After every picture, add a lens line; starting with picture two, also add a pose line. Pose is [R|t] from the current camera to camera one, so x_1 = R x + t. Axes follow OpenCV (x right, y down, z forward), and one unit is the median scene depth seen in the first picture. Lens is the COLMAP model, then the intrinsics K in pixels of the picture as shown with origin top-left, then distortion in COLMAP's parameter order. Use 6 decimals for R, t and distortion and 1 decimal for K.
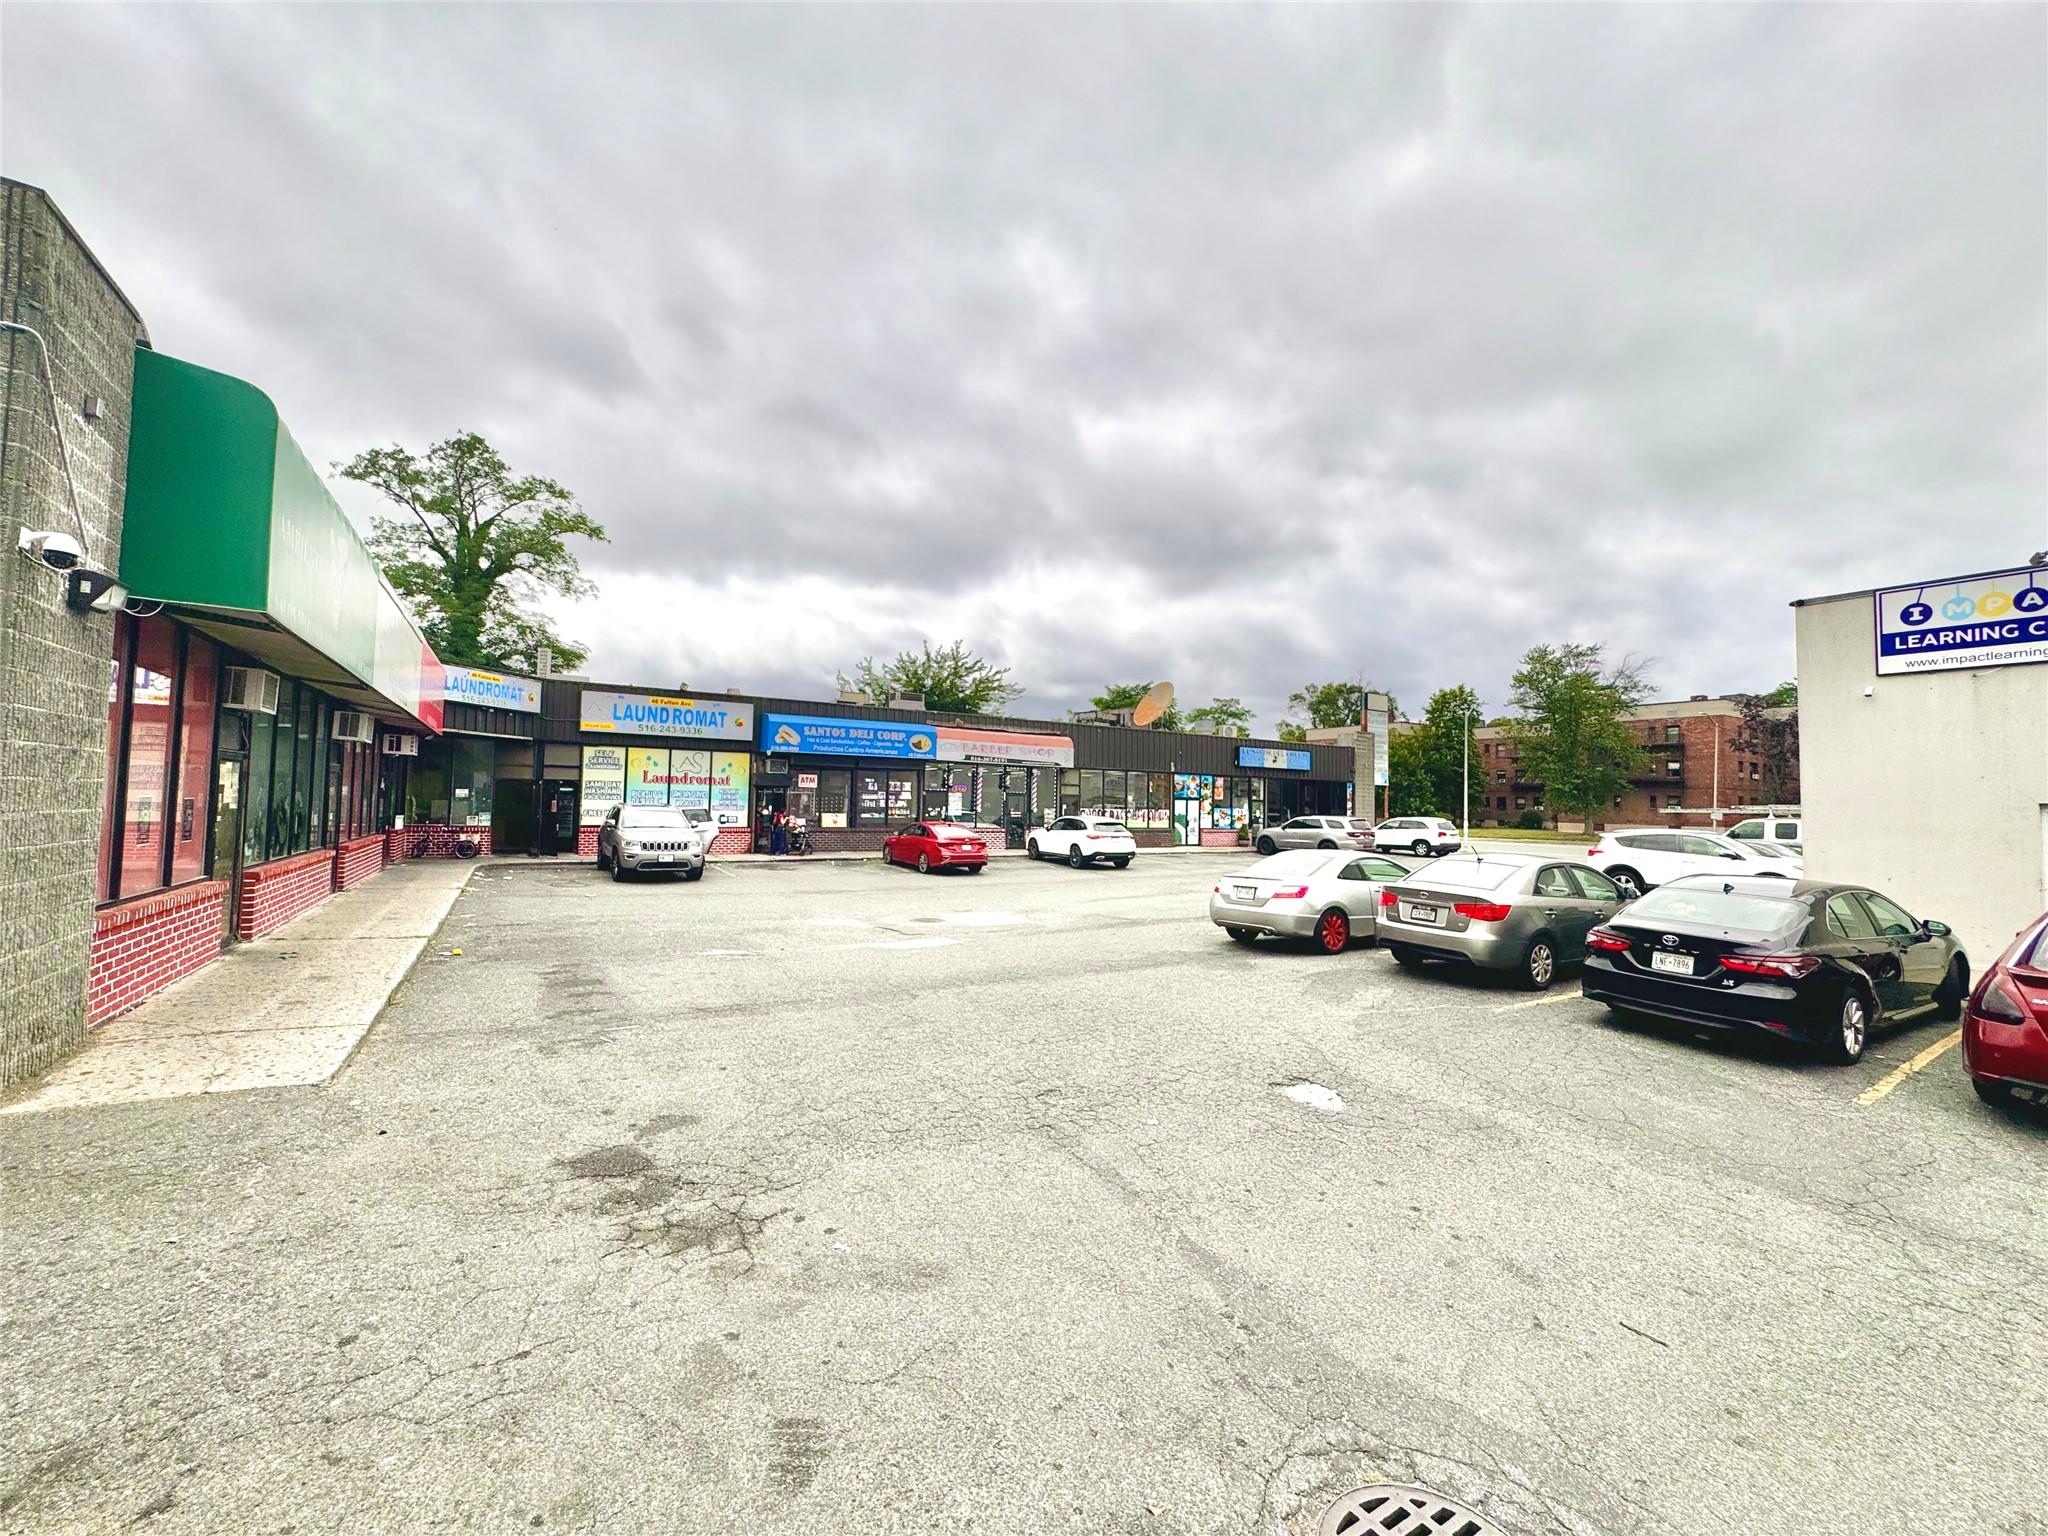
lens RADIAL K [[824.3, 0, 1031.4], [0, 824.3, 769.0], [0, 0, 1]] dist [0.007037, -0.000066]
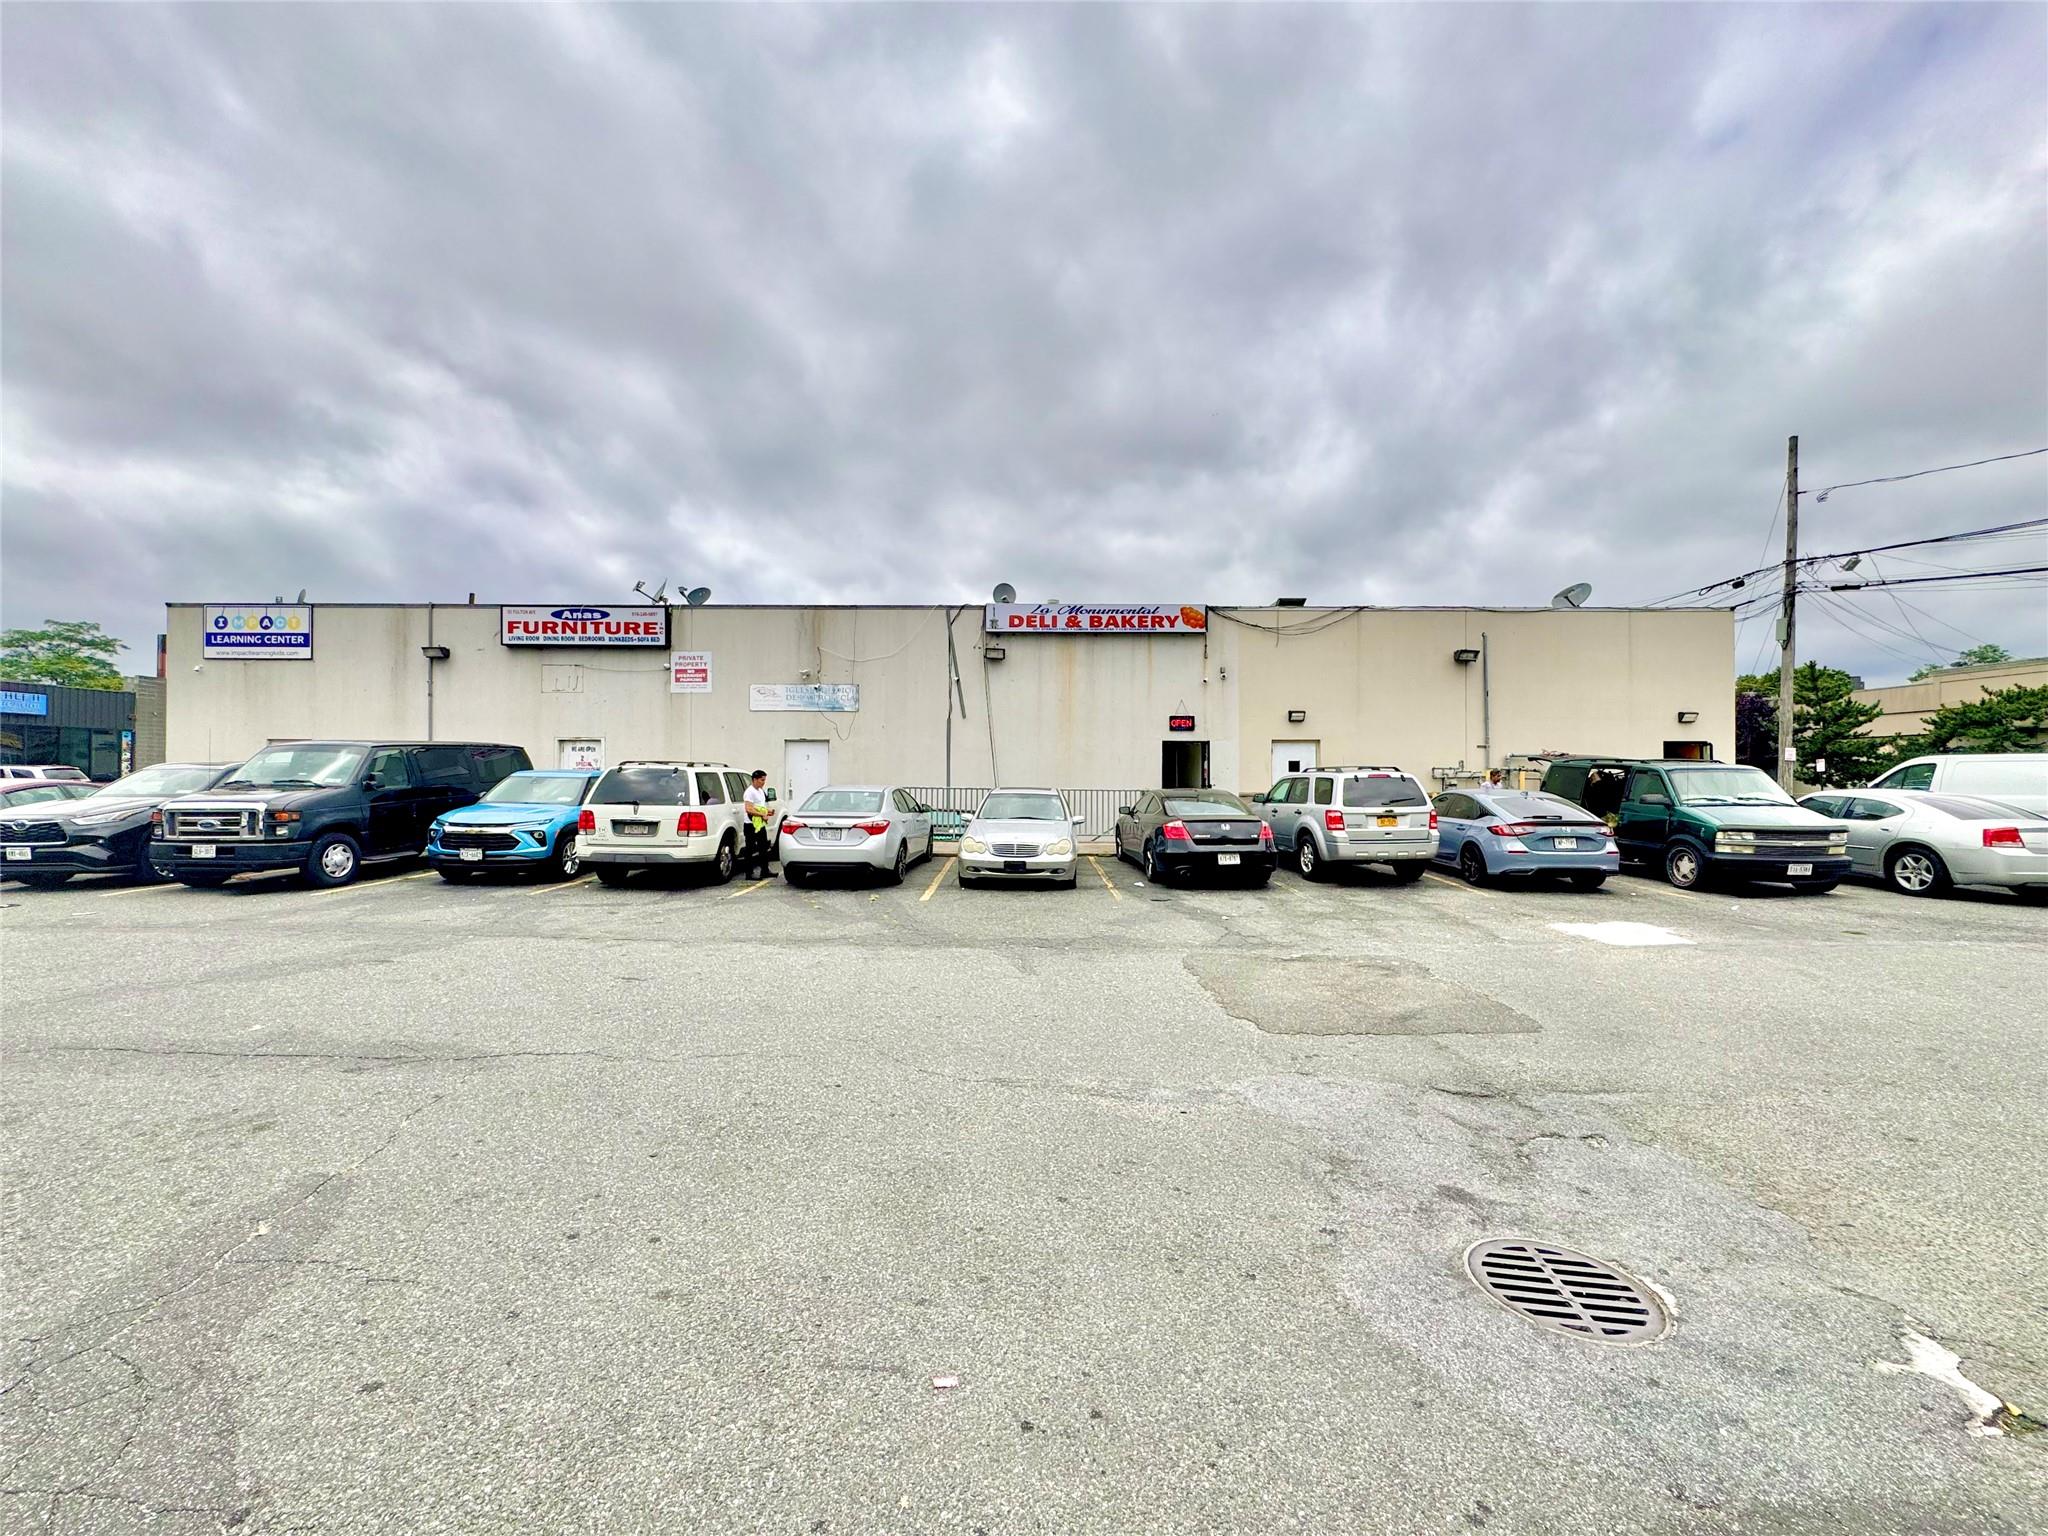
lens RADIAL K [[824.3, 0, 1066.2], [0, 824.3, 801.1], [0, 0, 1]] dist [0.007037, -0.000066]
pose [[0.522507, -0.048310, 0.851265, 0.185286], [-0.025802, 0.997040, 0.072420, 0.000397], [-0.852245, -0.059804, 0.519714, -0.442965]]
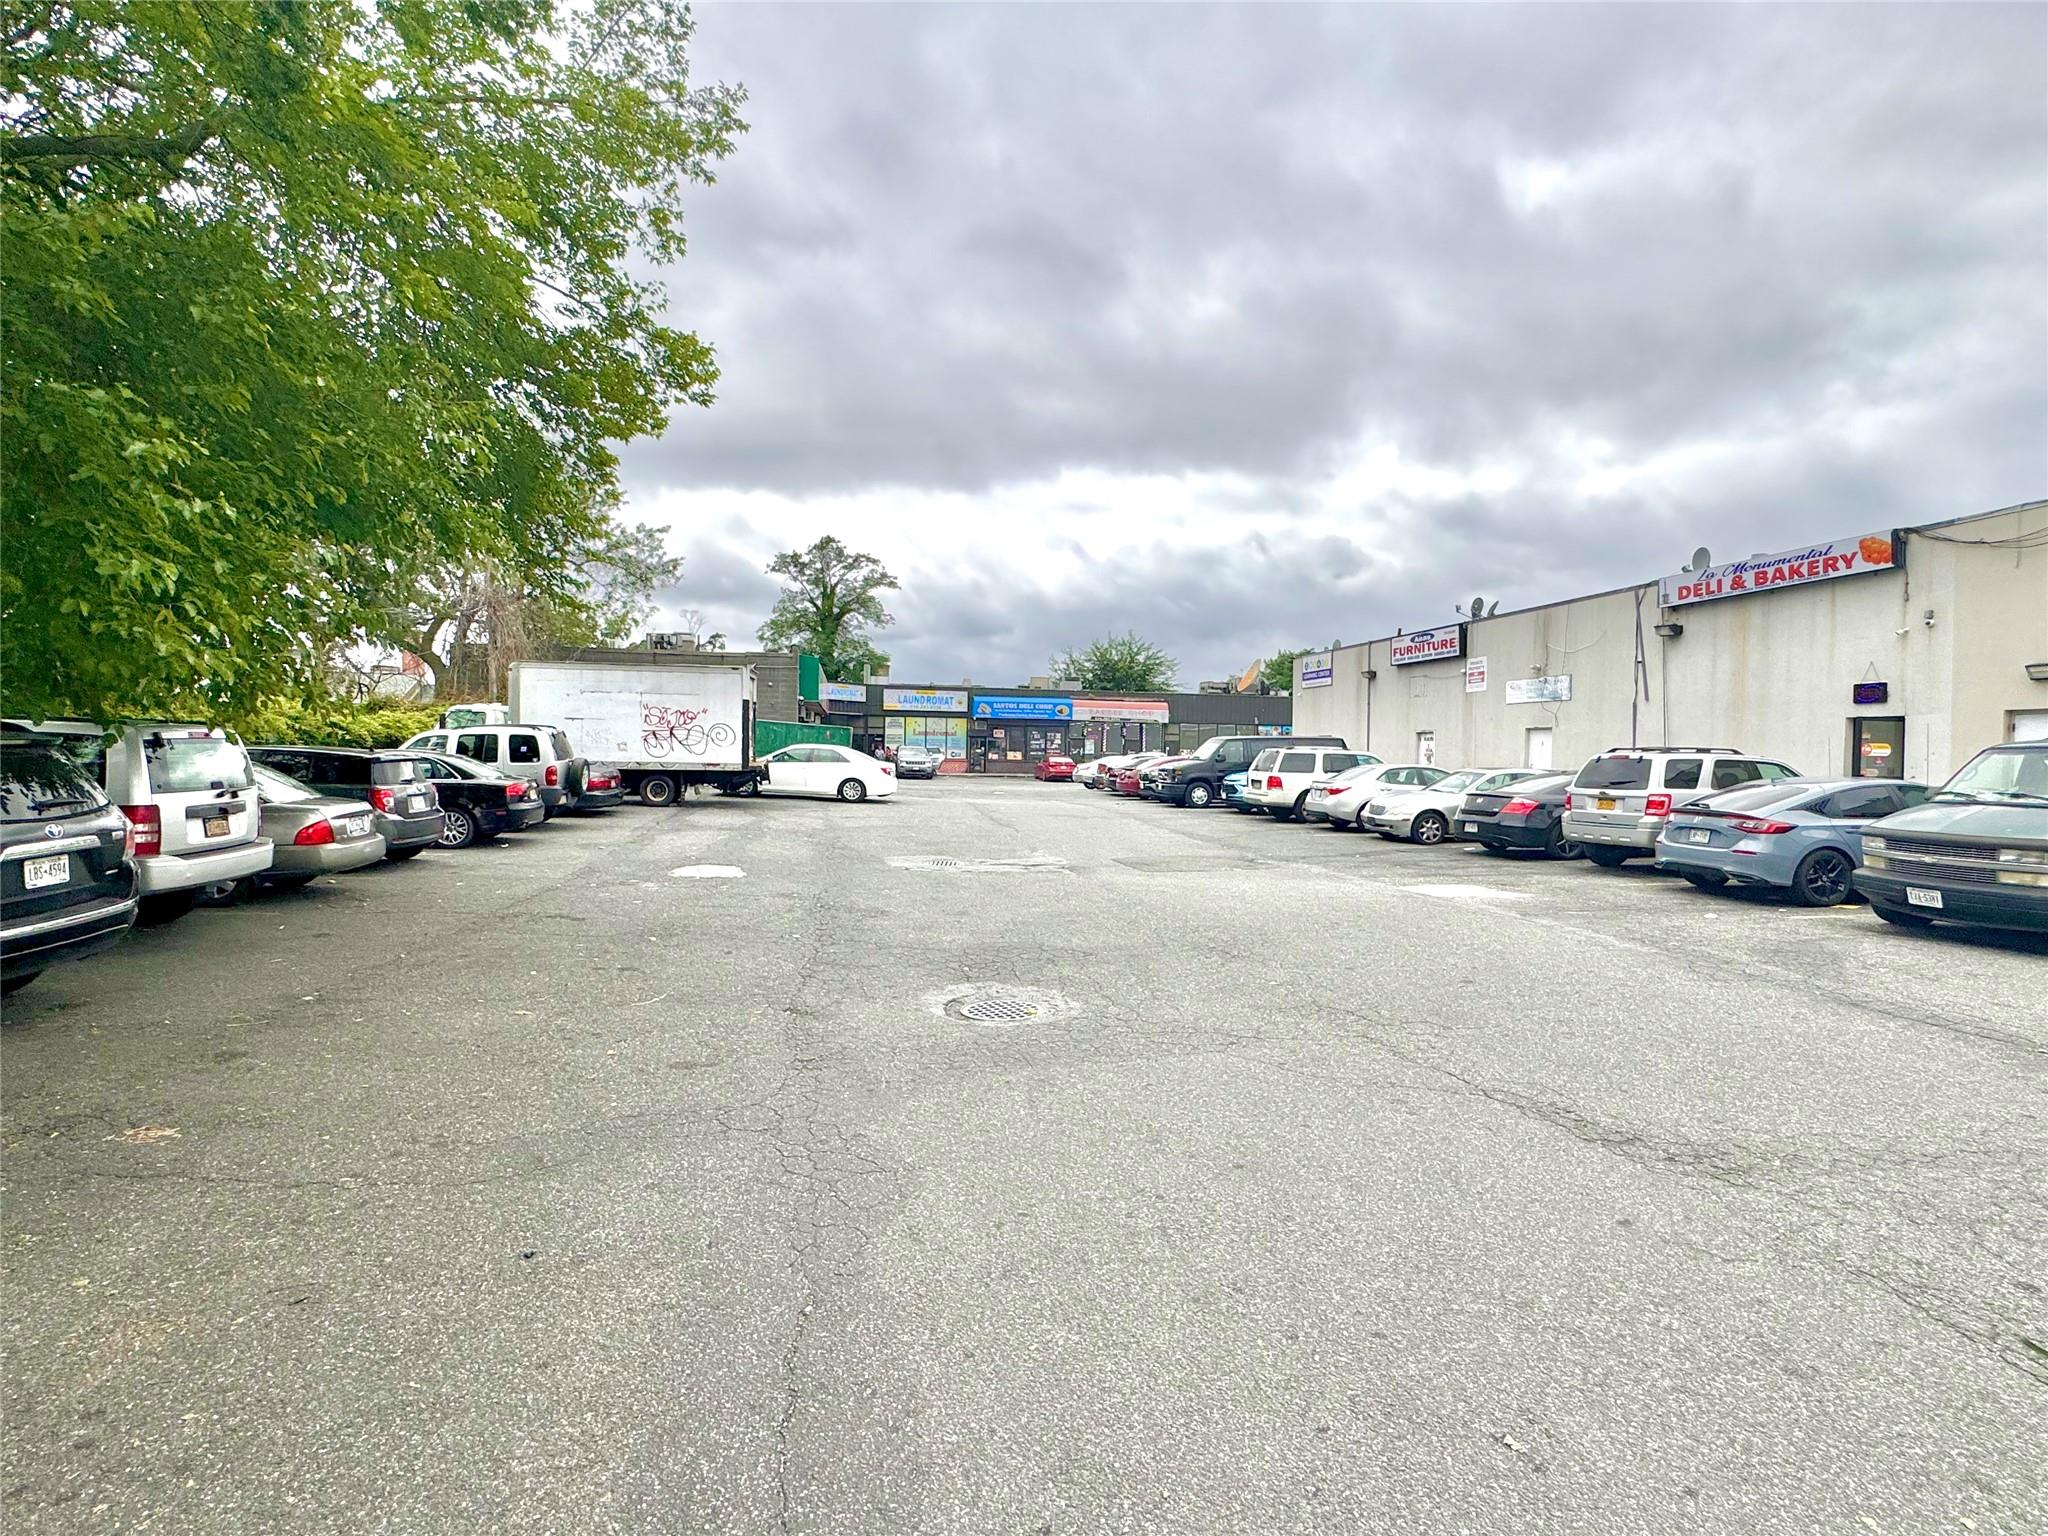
lens RADIAL K [[1050.6, 0, 1023.9], [0, 1050.6, 774.3], [0, 0, 1]] dist [0.004863, 0.000785]
pose [[0.926268, 0.003687, -0.376848, 0.525553], [0.015890, 0.998681, 0.048828, -0.005743], [0.376530, -0.051216, 0.924987, -0.890484]]
